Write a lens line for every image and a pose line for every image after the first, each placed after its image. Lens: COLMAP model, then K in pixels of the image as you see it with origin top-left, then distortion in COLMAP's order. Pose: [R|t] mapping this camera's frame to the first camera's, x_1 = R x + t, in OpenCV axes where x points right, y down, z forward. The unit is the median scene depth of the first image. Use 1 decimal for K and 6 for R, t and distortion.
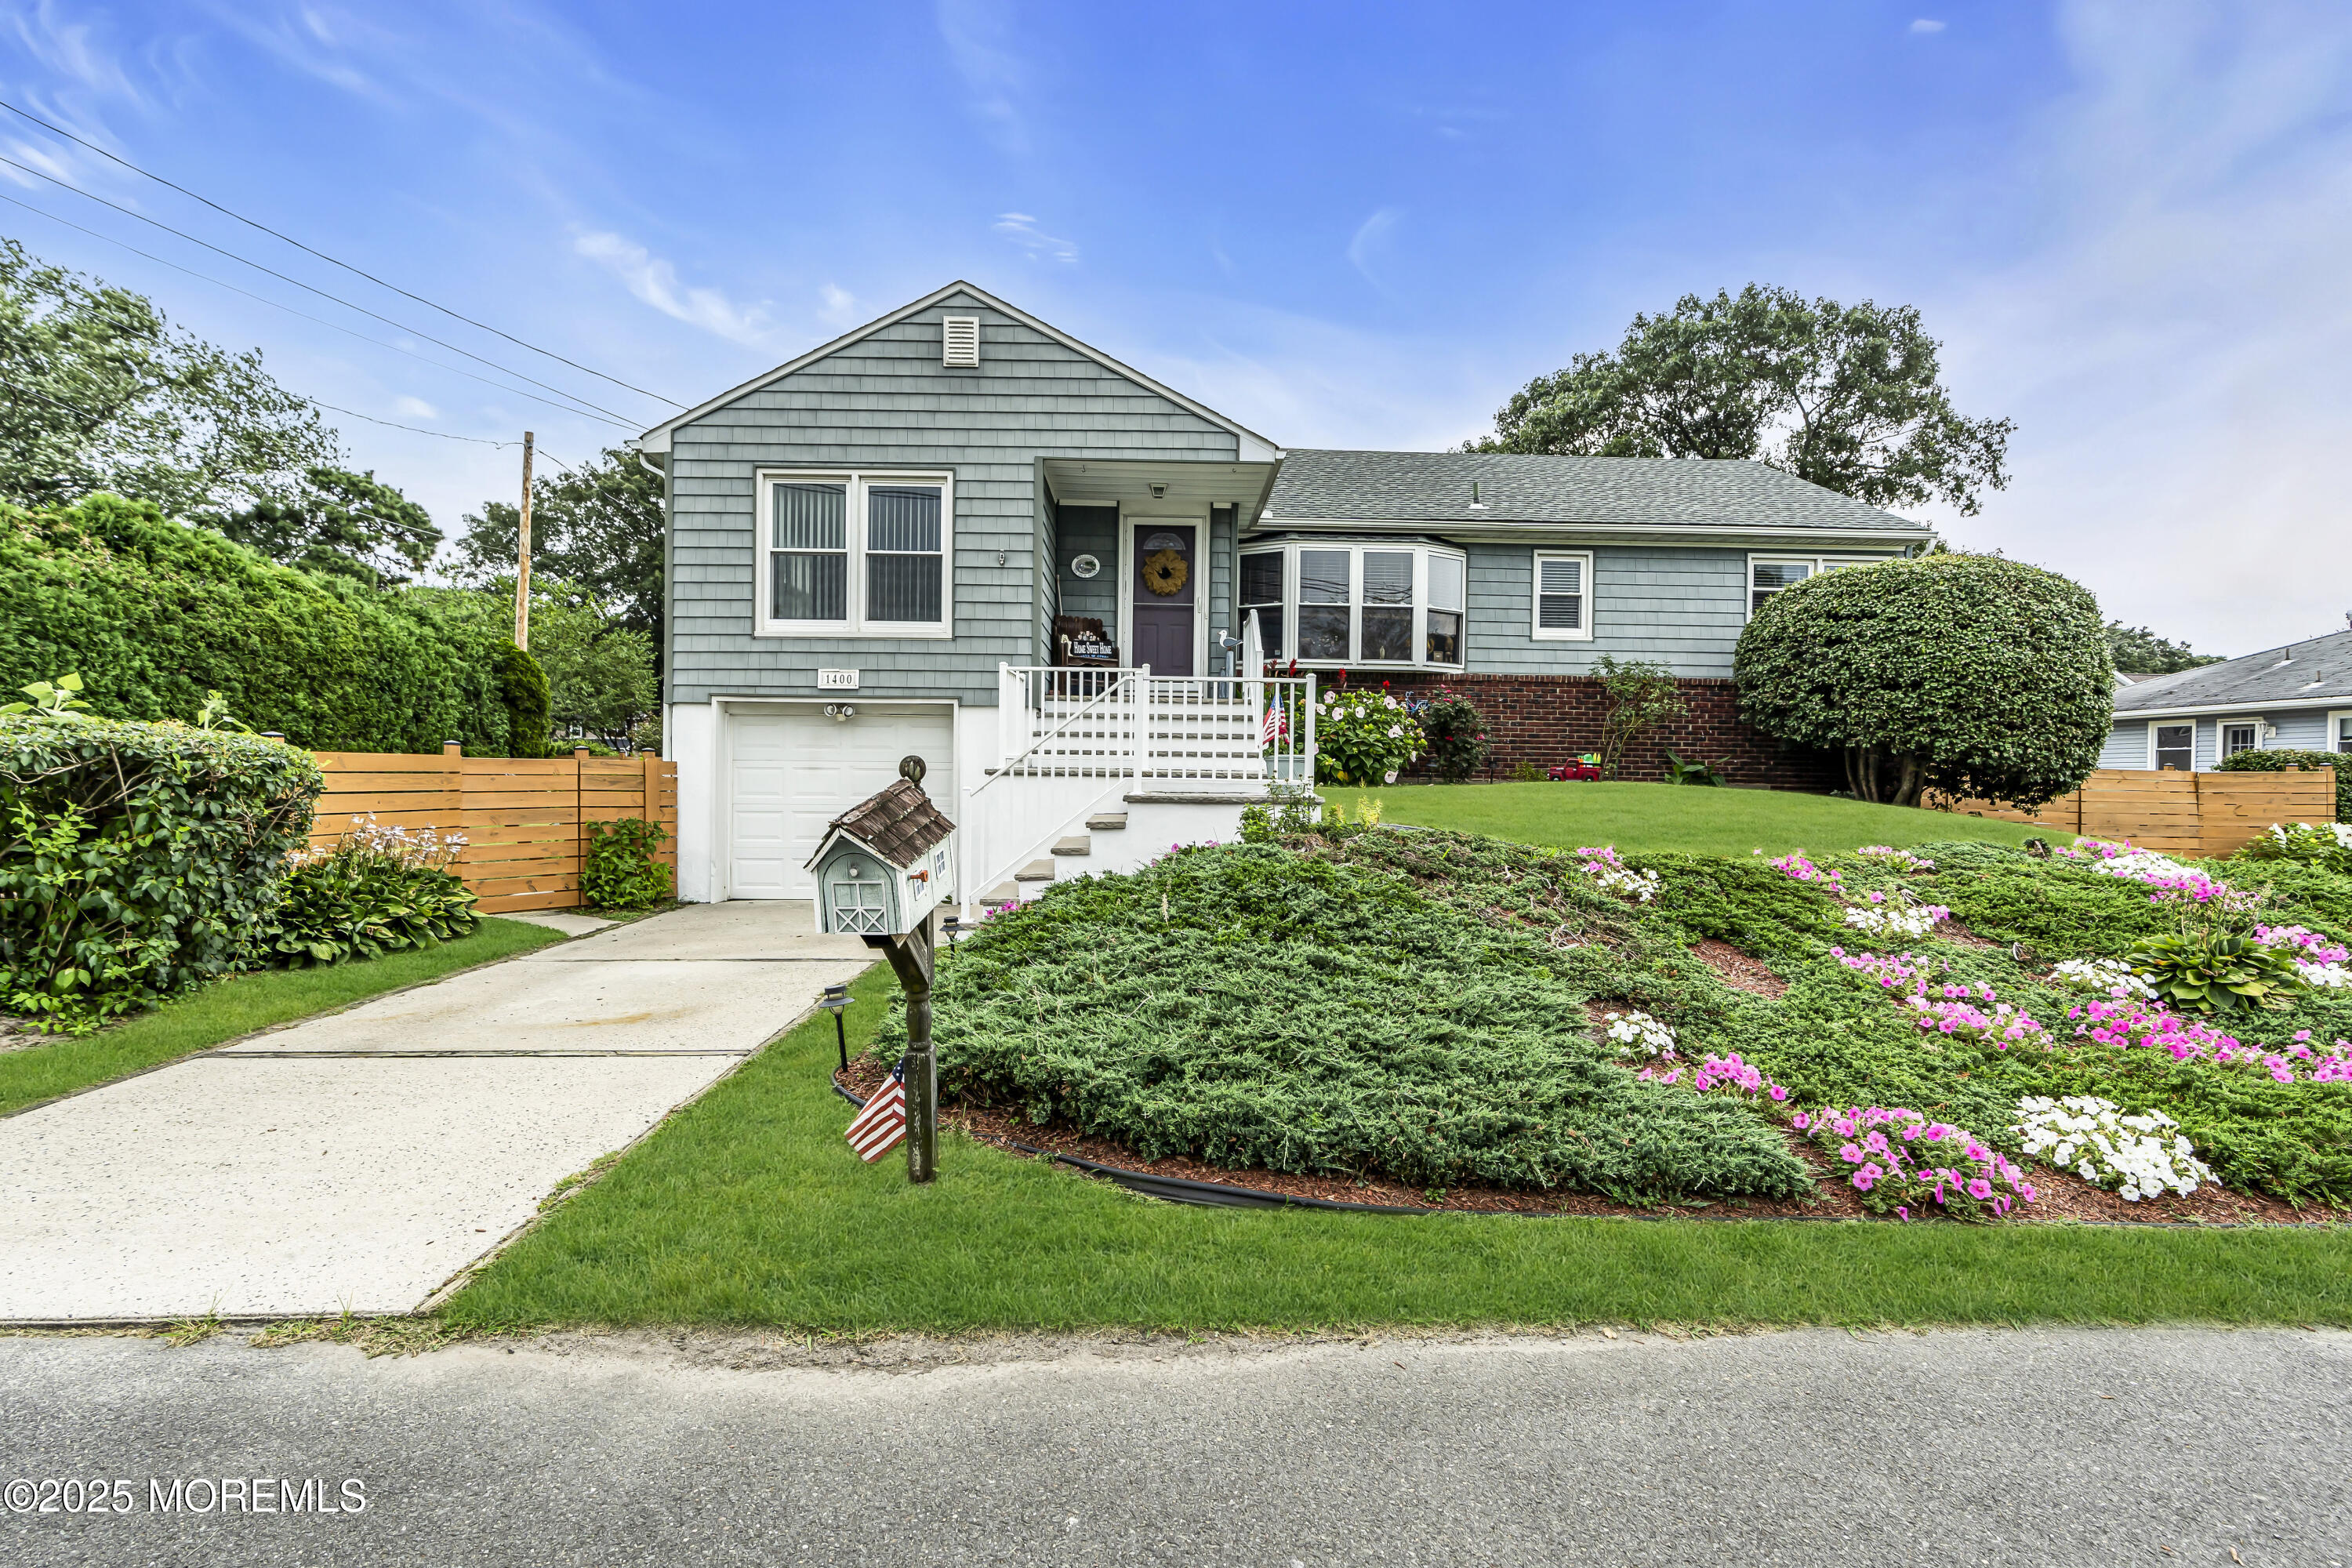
lens RADIAL K [[1073.4, 0, 1180.8], [0, 1073.4, 786.1], [0, 0, 1]] dist [-0.004777, 0.000067]
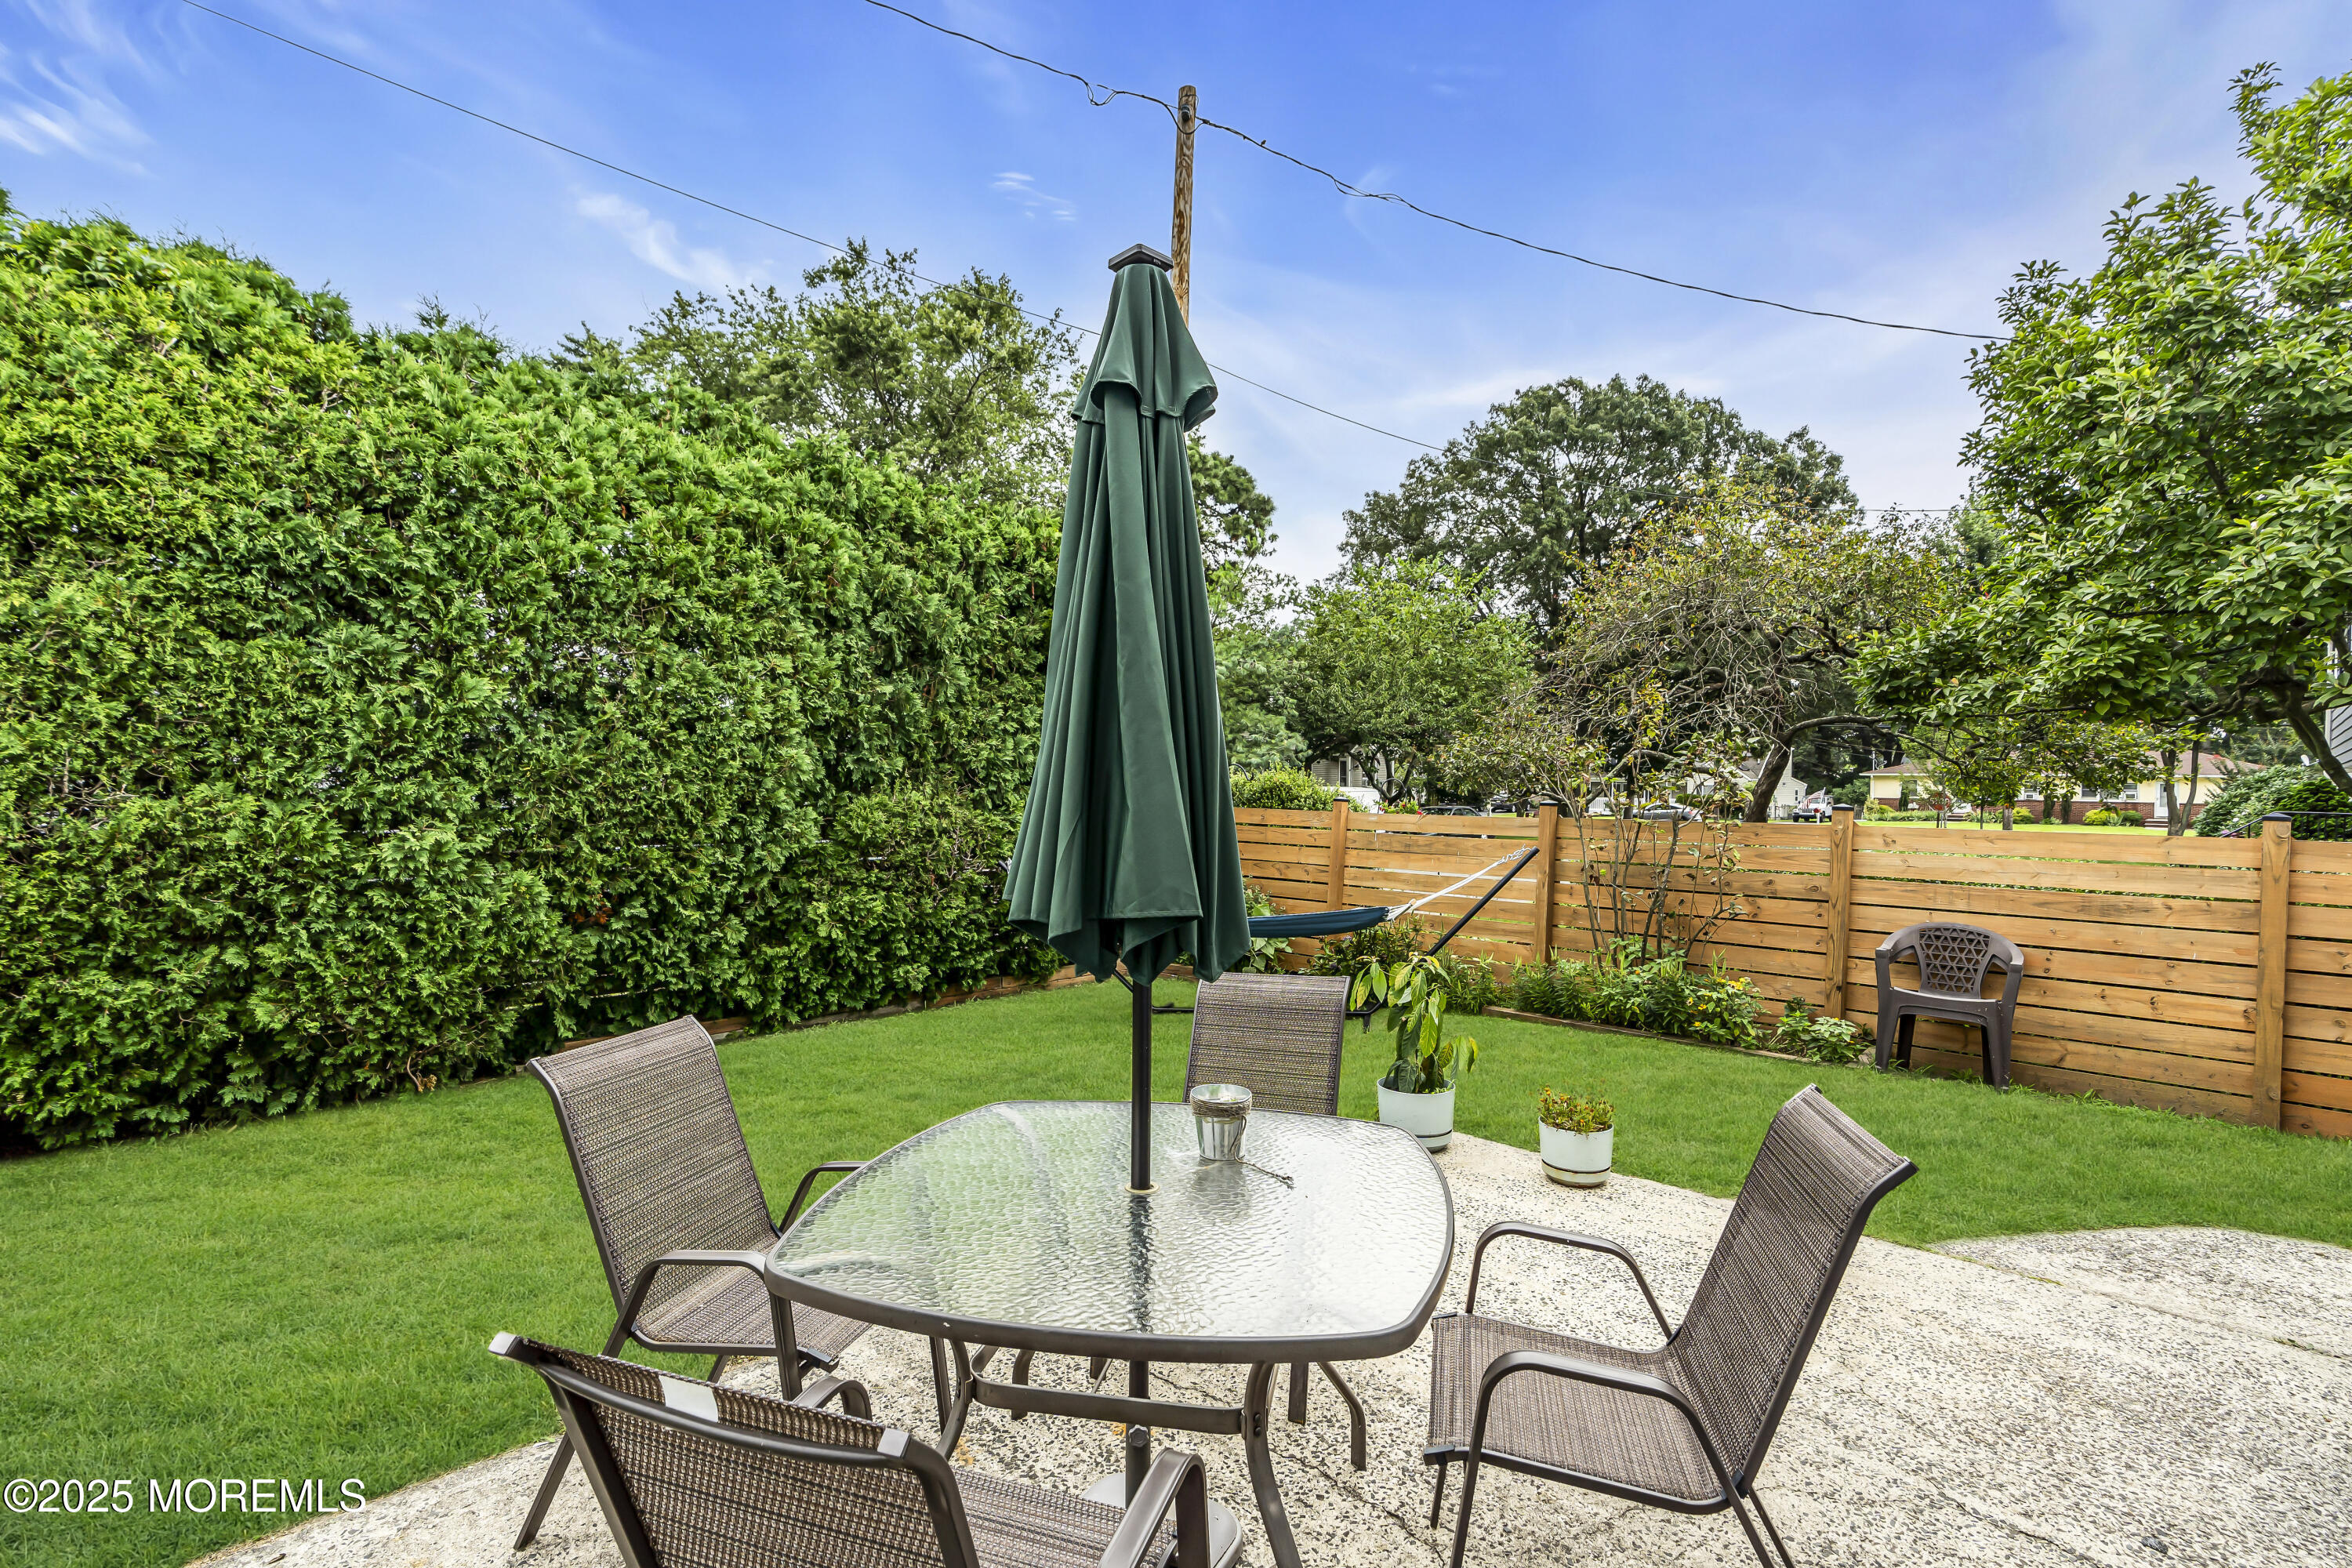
lens RADIAL K [[1073.4, 0, 1195.4], [0, 1073.4, 793.1], [0, 0, 1]] dist [-0.004777, 0.000067]
pose [[0.699993, 0.000667, -0.714149, -0.581054], [-0.008354, 0.999939, -0.007254, -0.063156], [0.714100, 0.011044, 0.699956, 1.405189]]
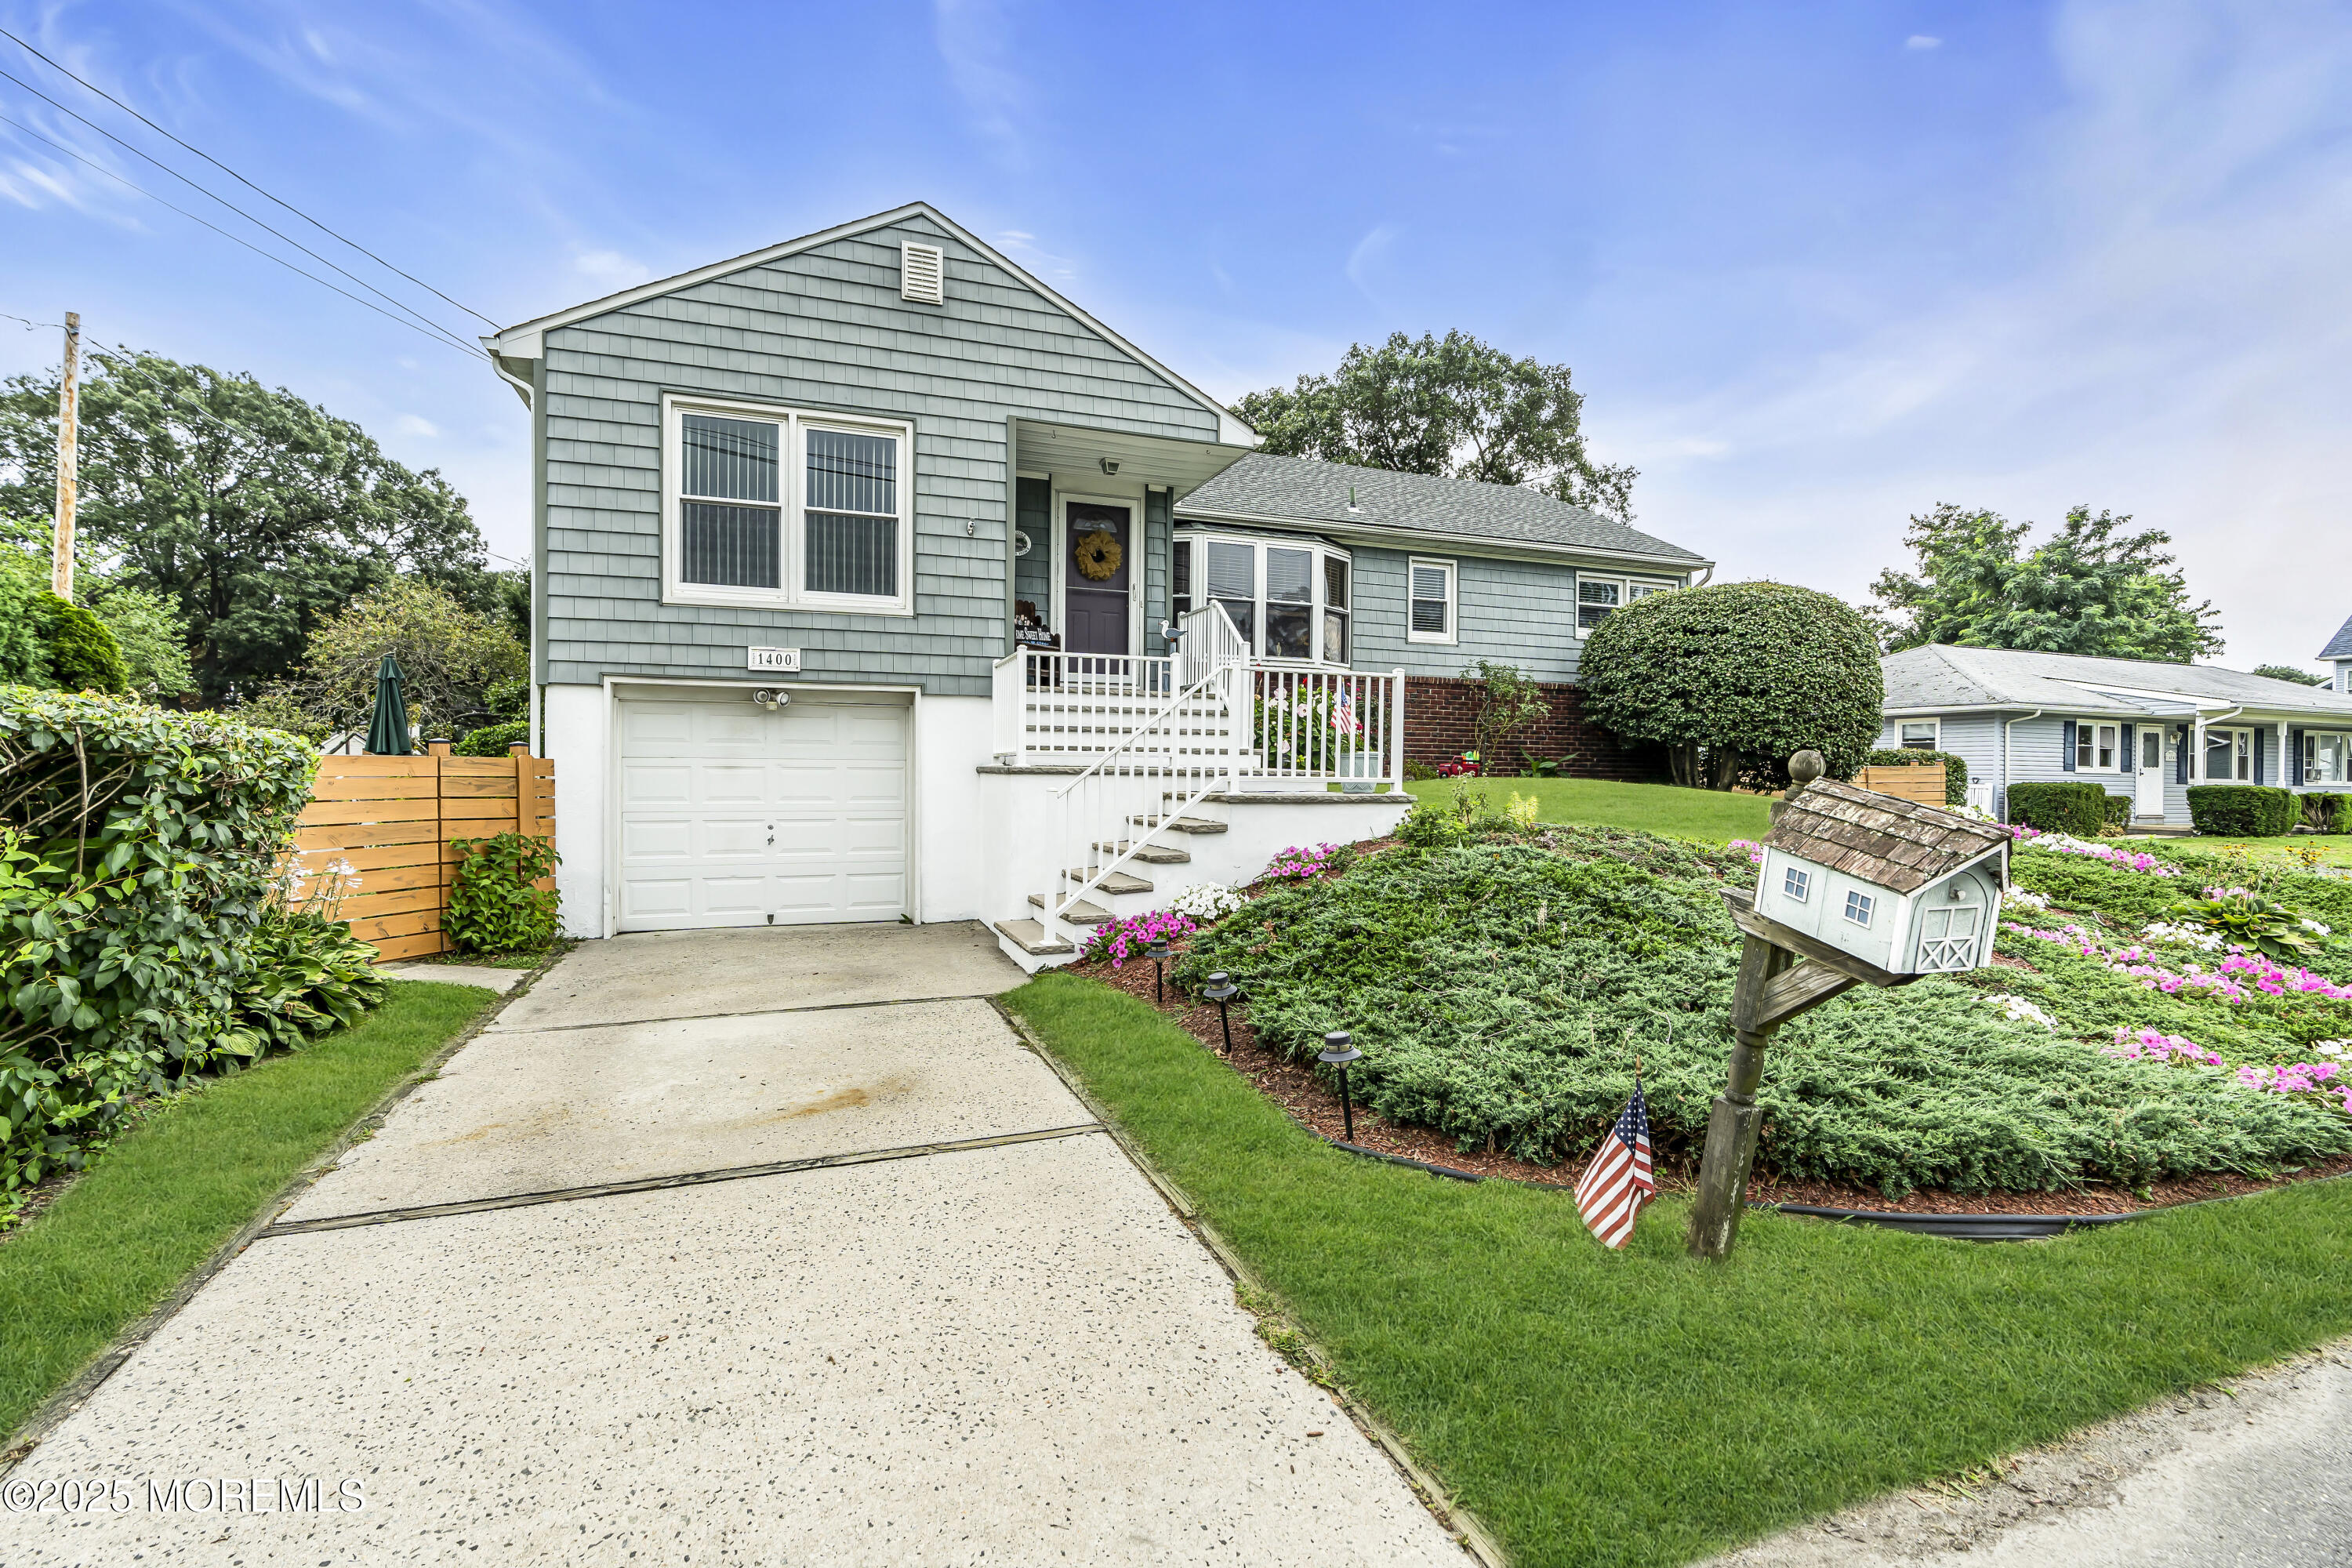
lens RADIAL K [[1073.4, 0, 1178.8], [0, 1073.4, 785.1], [0, 0, 1]] dist [-0.004777, 0.000067]
pose [[0.943548, -0.008366, 0.331131, -0.280562], [0.007925, 0.999965, 0.002682, -0.002193], [-0.331142, 0.000093, 0.943581, 0.109054]]
